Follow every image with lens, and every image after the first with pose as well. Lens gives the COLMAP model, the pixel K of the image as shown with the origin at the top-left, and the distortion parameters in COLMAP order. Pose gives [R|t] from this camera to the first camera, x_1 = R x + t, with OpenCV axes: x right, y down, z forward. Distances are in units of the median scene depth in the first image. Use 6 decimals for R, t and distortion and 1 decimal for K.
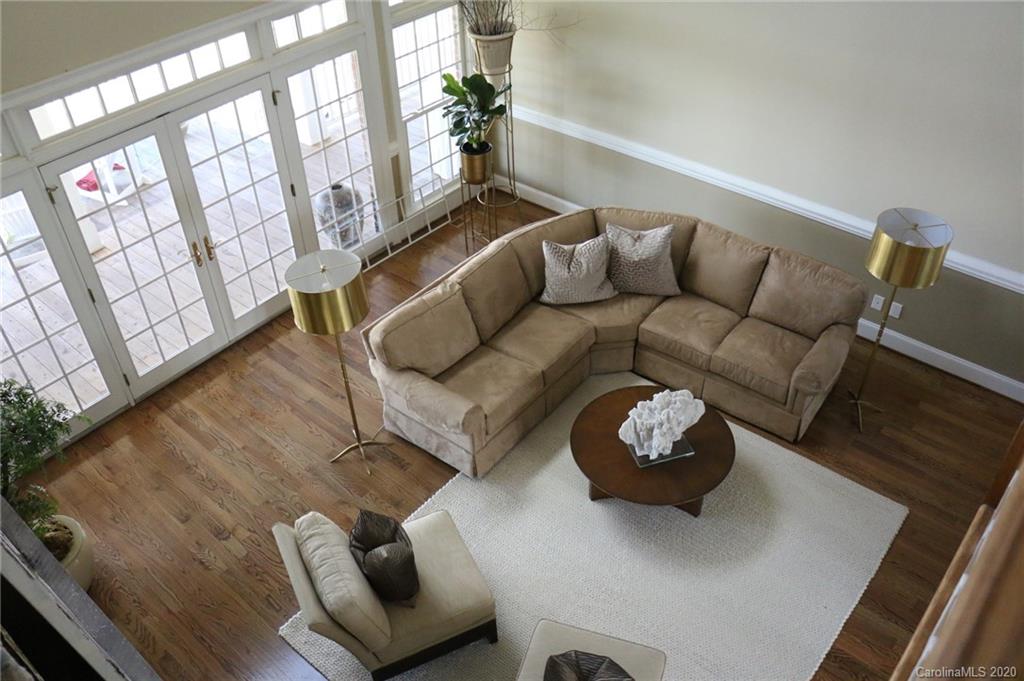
lens RADIAL K [[856.5, 0, 512.0], [0, 856.5, 340.5], [0, 0, 1]] dist [-0.191199, 0.196968]
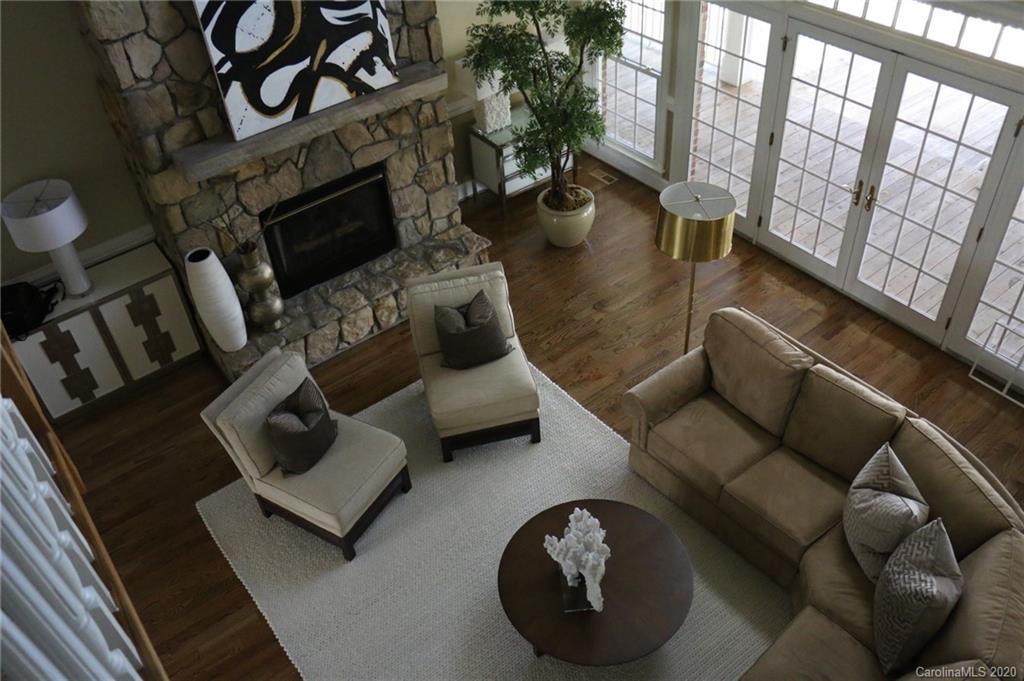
lens RADIAL K [[856.5, 0, 512.0], [0, 856.5, 340.5], [0, 0, 1]] dist [-0.191199, 0.196968]
pose [[-0.213948, 0.669066, -0.711742, 0.533331], [-0.569443, 0.506586, 0.647383, -0.419293], [0.793701, 0.543803, 0.272612, 0.498288]]
